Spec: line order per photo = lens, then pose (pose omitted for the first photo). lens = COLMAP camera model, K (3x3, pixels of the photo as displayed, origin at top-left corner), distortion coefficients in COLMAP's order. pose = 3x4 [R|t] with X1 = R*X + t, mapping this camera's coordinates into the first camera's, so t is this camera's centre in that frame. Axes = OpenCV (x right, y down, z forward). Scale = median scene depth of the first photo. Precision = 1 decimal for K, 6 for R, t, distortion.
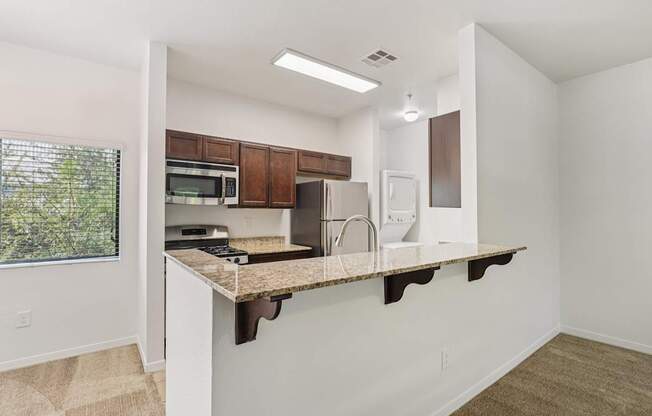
lens RADIAL K [[305.9, 0, 326.8], [0, 305.9, 210.0], [0, 0, 1]] dist [-0.012905, 0.000797]
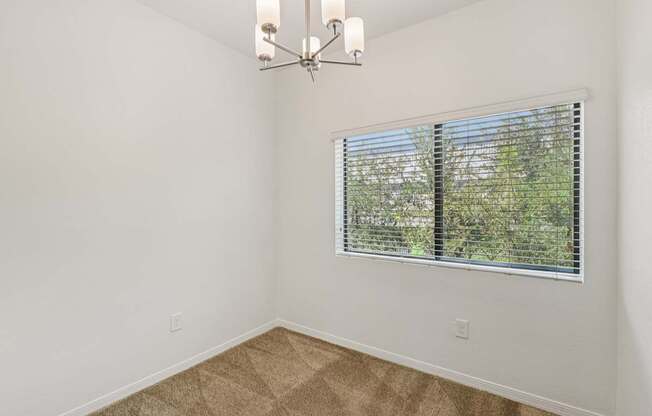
lens RADIAL K [[305.9, 0, 326.8], [0, 305.9, 210.0], [0, 0, 1]] dist [-0.012905, 0.000797]
pose [[0.318870, 0.004347, -0.947789, -0.163157], [0.022652, 0.999669, 0.012206, 0.000431], [0.947528, -0.025362, 0.318666, 0.197059]]
